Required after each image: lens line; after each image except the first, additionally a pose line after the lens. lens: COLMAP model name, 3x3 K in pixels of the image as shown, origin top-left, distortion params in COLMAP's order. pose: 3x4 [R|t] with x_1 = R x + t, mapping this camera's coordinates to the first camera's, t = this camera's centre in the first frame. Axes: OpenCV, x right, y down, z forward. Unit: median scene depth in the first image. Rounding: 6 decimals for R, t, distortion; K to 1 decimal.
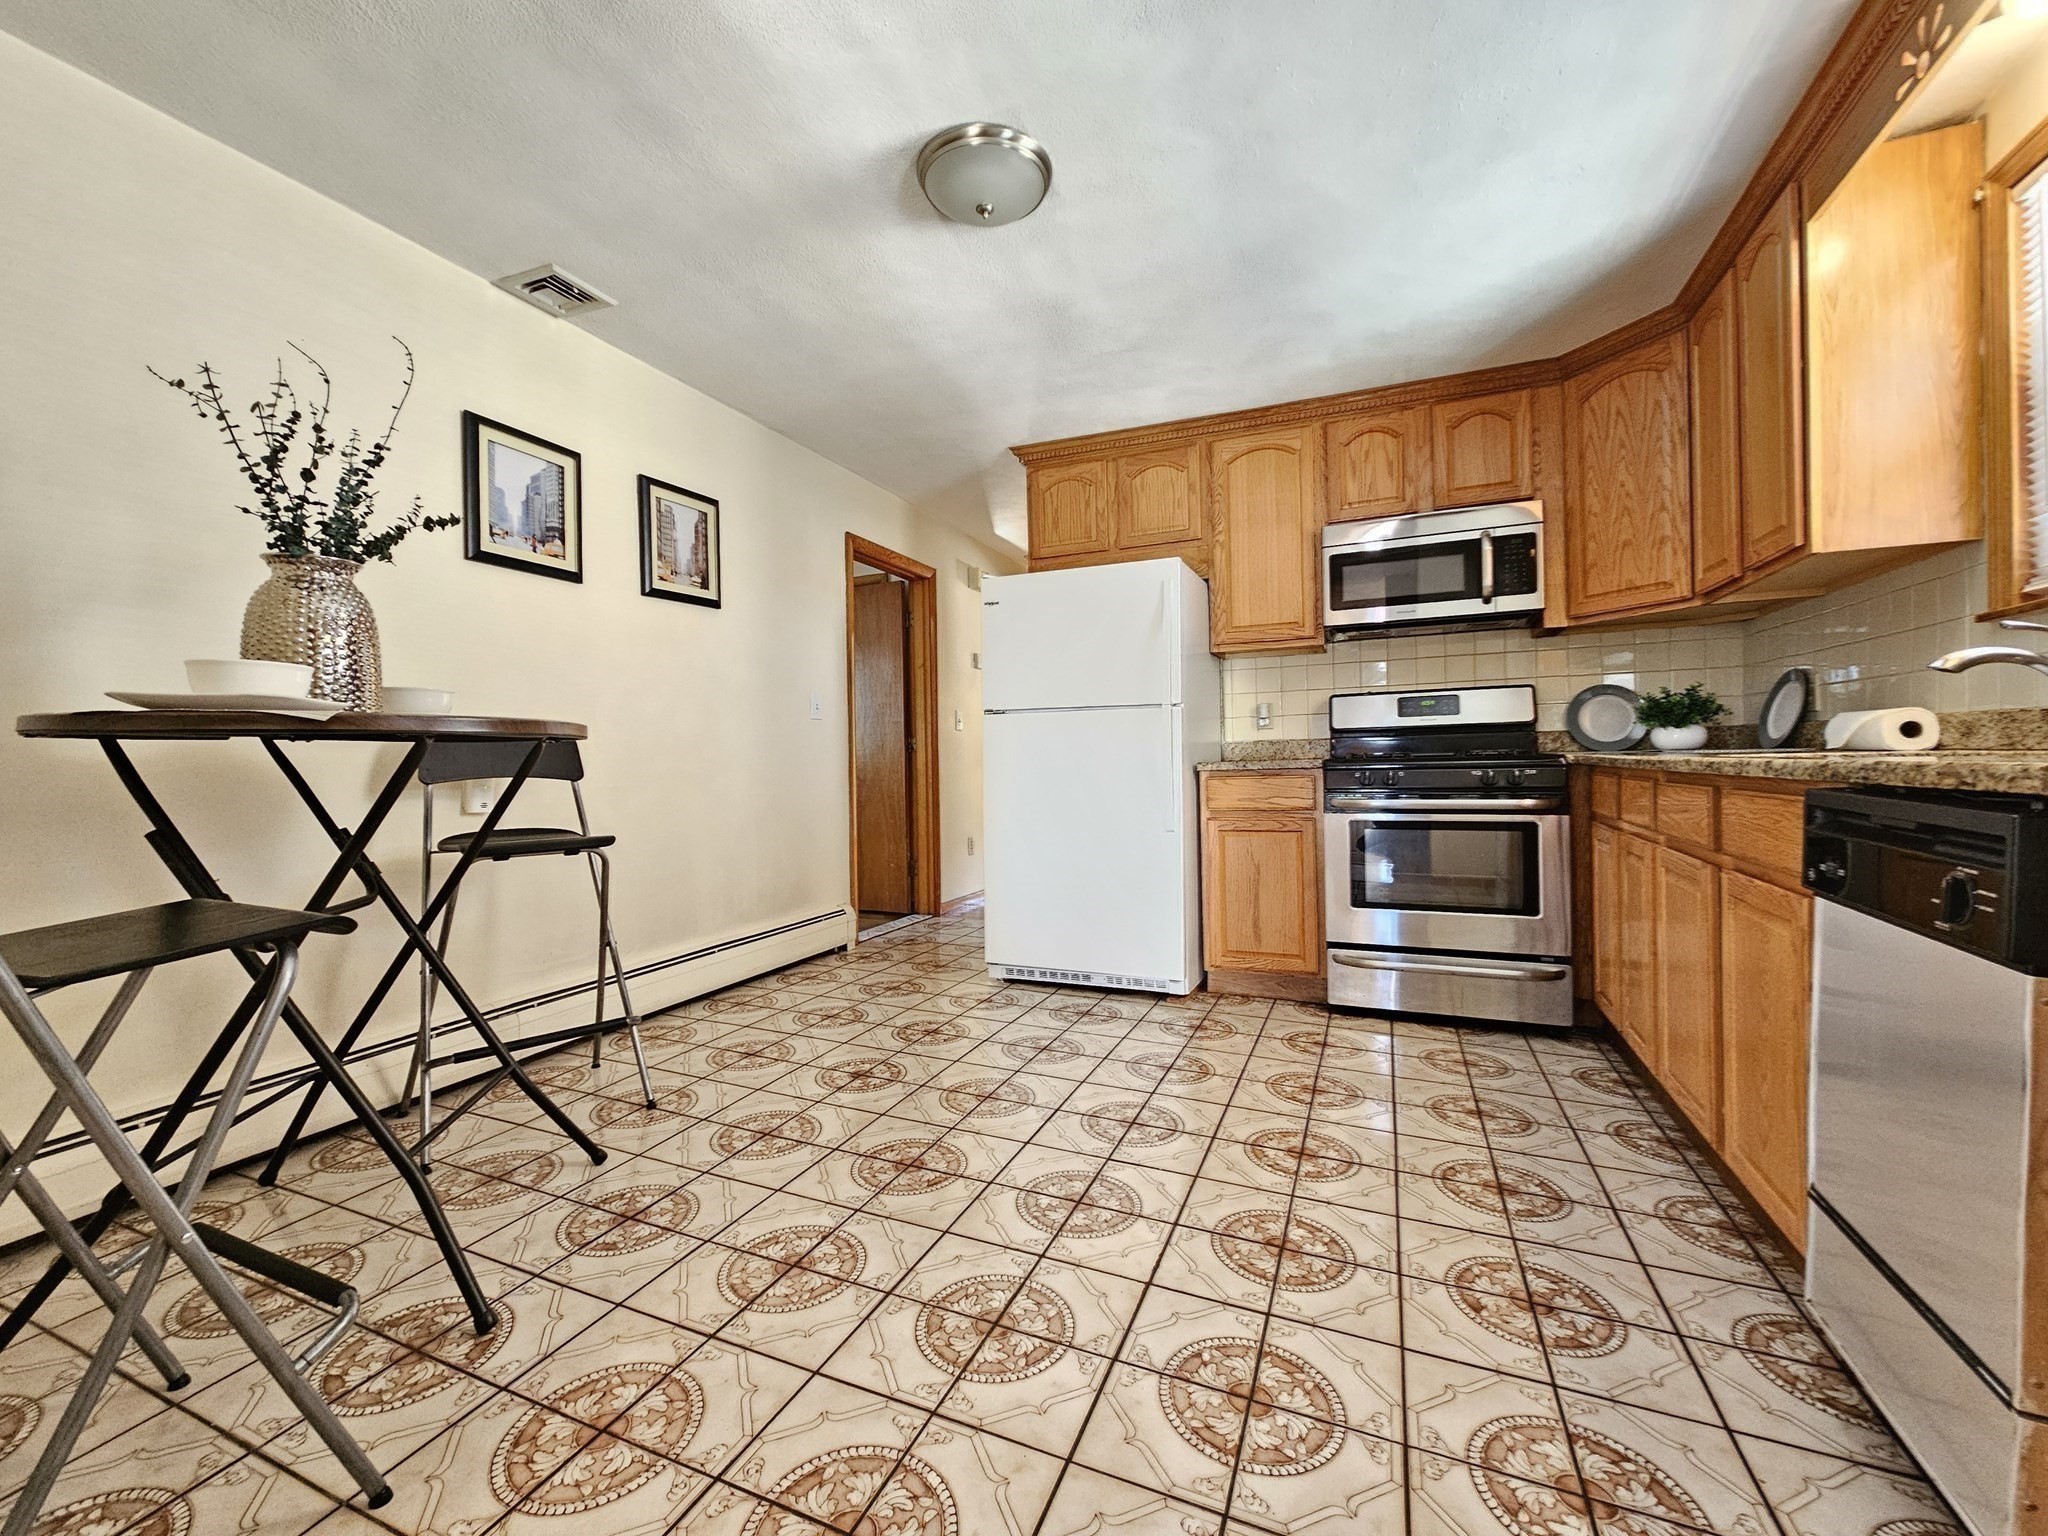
lens RADIAL K [[836.1, 0, 1024.0], [0, 836.1, 768.0], [0, 0, 1]] dist [0.002477, 0.000142]
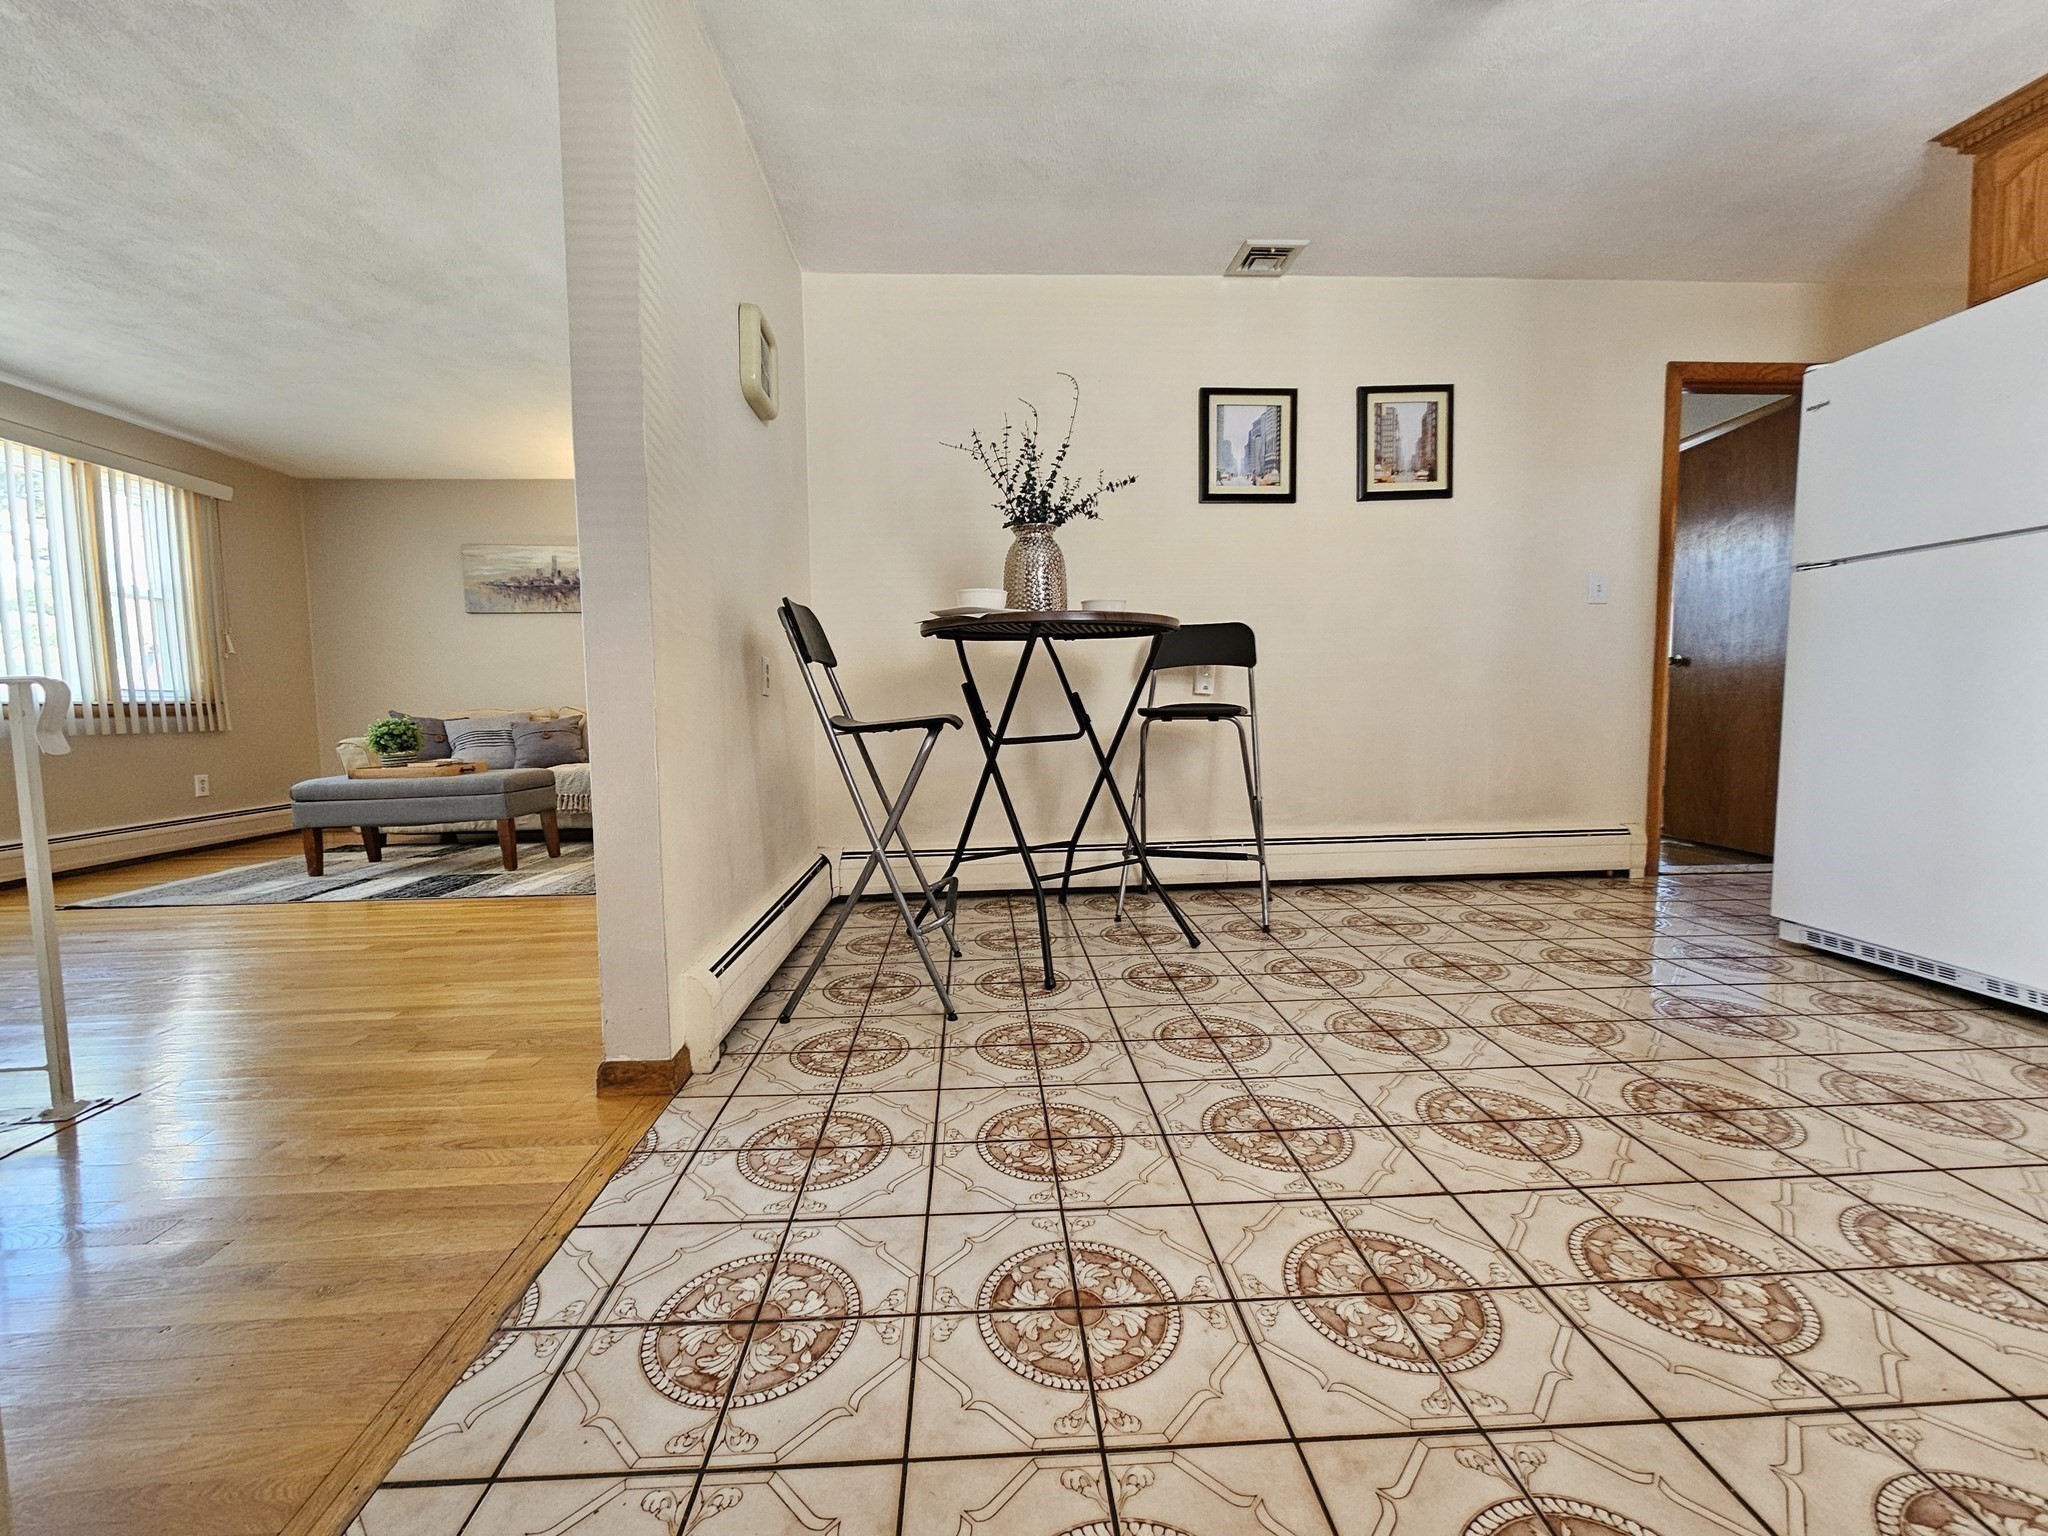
lens RADIAL K [[836.4, 0, 1024.1], [0, 836.4, 764.6], [0, 0, 1]] dist [0.001456, -0.000273]
pose [[0.451301, 0.076176, -0.889114, 0.430598], [0.000141, 0.996344, 0.085435, 0.053738], [0.892372, -0.038682, 0.449640, 0.132956]]
